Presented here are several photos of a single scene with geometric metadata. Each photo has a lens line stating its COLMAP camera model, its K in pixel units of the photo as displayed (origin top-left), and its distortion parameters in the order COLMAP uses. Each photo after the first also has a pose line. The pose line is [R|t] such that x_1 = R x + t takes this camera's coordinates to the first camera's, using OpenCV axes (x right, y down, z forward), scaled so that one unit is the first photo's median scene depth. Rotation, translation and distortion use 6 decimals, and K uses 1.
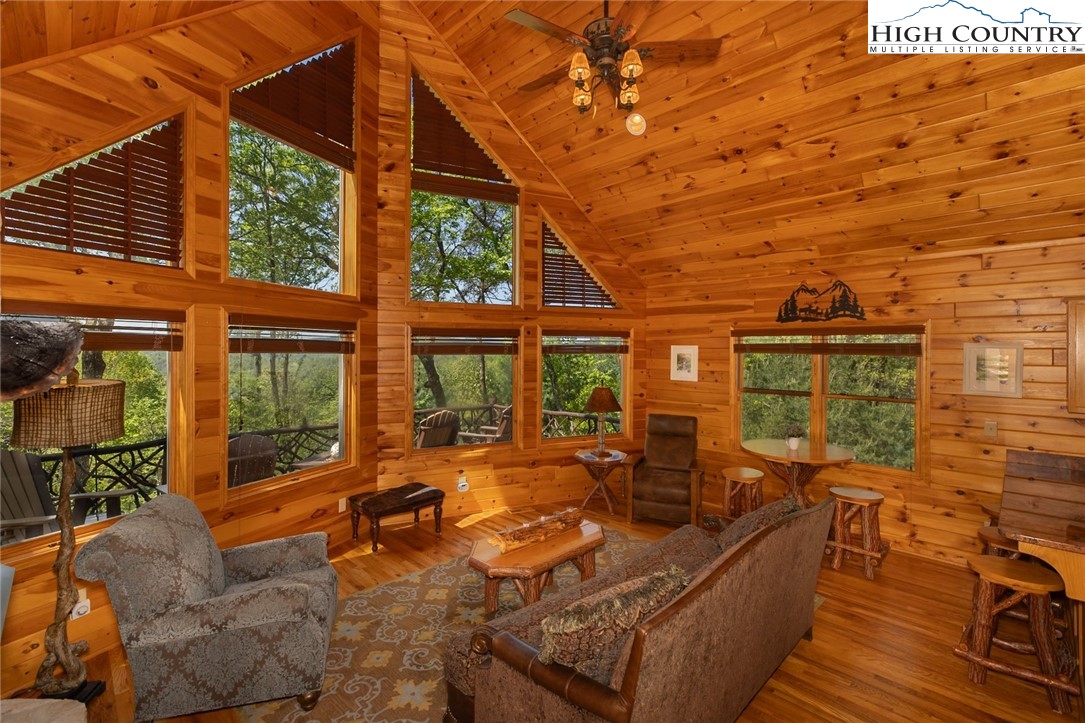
lens RADIAL K [[482.3, 0, 544.5], [0, 482.3, 353.8], [0, 0, 1]] dist [0.004521, 0.000080]
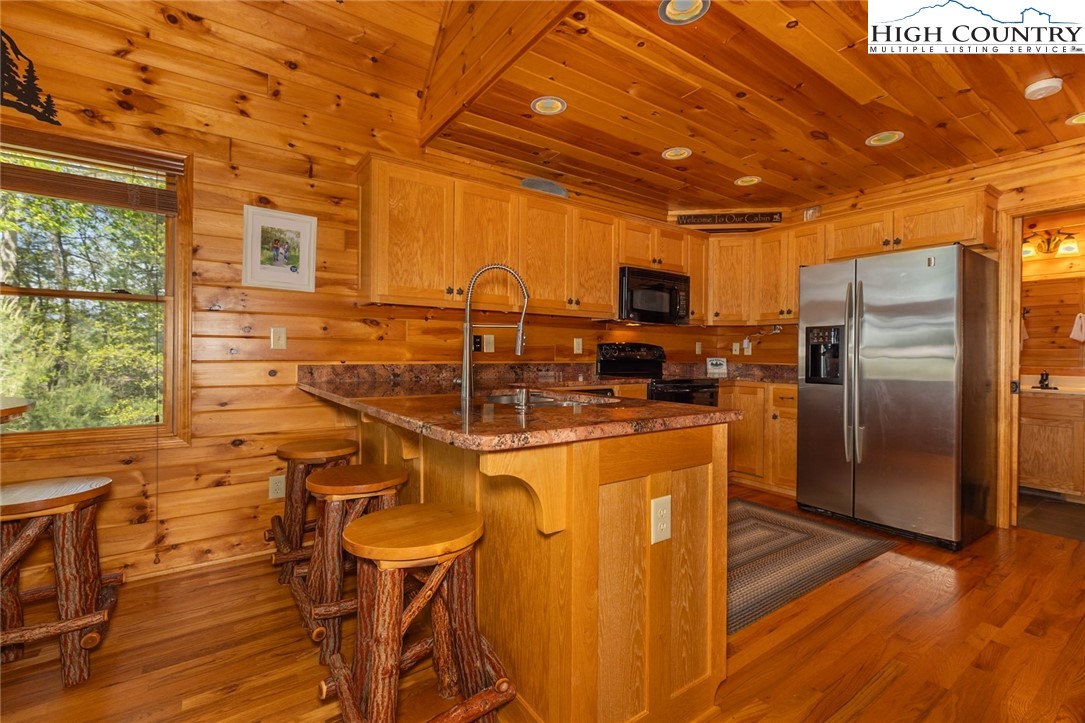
lens RADIAL K [[482.3, 0, 545.9], [0, 482.3, 353.1], [0, 0, 1]] dist [0.004521, 0.000080]
pose [[0.165783, -0.002716, 0.986159, 0.292405], [-0.007146, 0.999967, 0.003955, 0.156601], [-0.986136, -0.007703, 0.165758, 0.477171]]
